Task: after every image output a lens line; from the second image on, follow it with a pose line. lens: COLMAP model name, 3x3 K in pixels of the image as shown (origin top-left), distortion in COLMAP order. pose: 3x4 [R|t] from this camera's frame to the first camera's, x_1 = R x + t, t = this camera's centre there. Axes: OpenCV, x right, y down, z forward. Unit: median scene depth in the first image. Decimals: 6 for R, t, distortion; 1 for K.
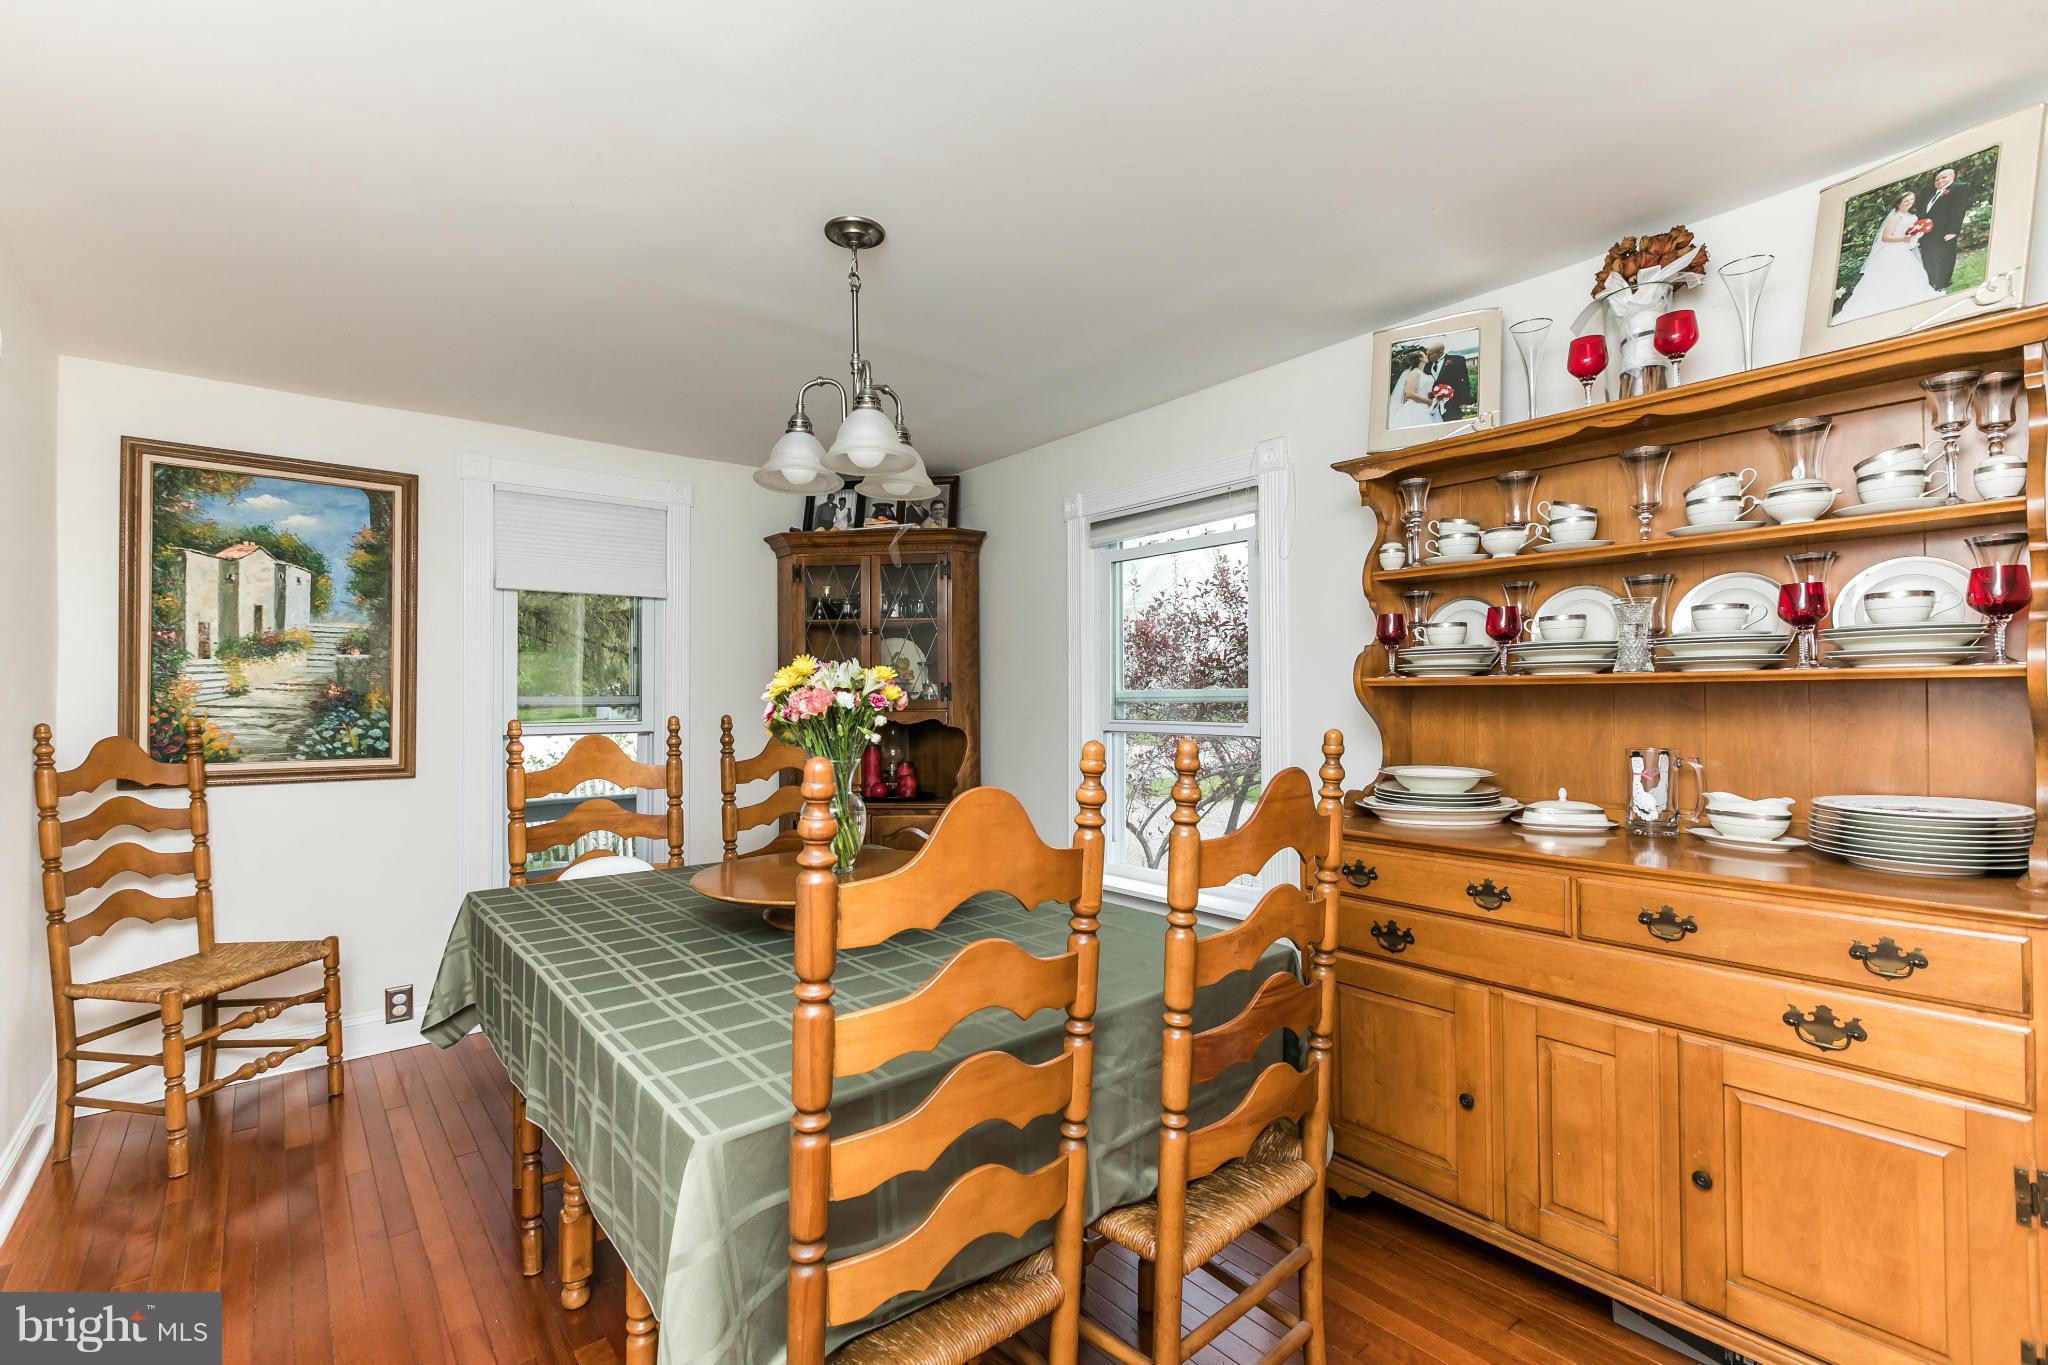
lens RADIAL K [[917.6, 0, 1017.2], [0, 917.6, 678.2], [0, 0, 1]] dist [0.000804, 0.000235]
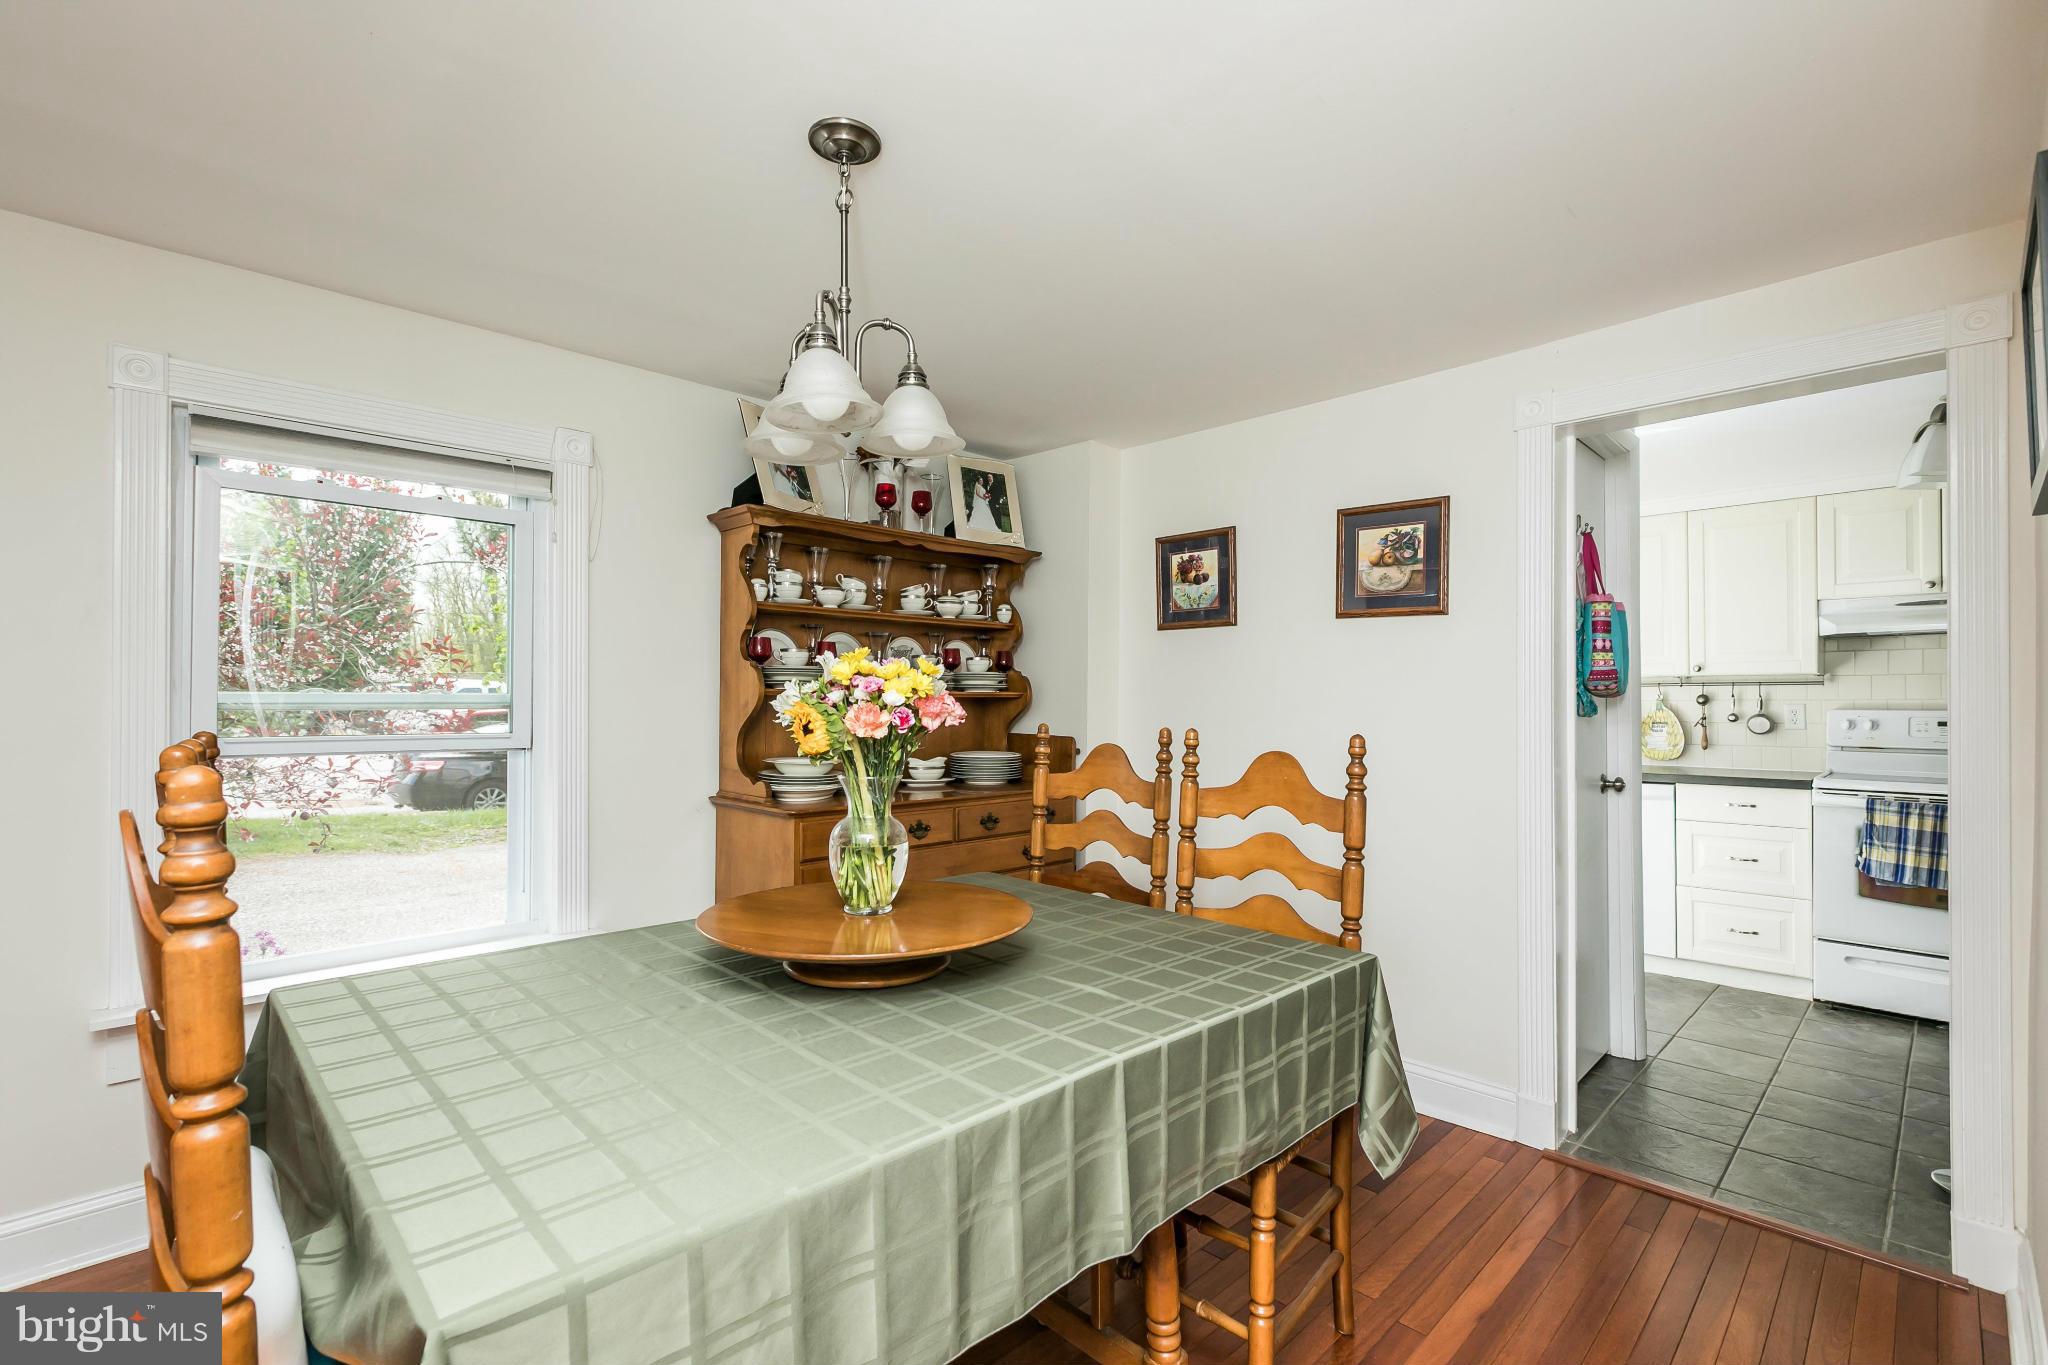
lens RADIAL K [[917.6, 0, 1017.2], [0, 917.6, 678.2], [0, 0, 1]] dist [0.000804, 0.000235]
pose [[-0.113210, 0.018834, 0.993393, -1.075065], [-0.028798, 0.999338, -0.022228, 0.000726], [-0.993154, -0.031124, -0.112593, 1.010194]]
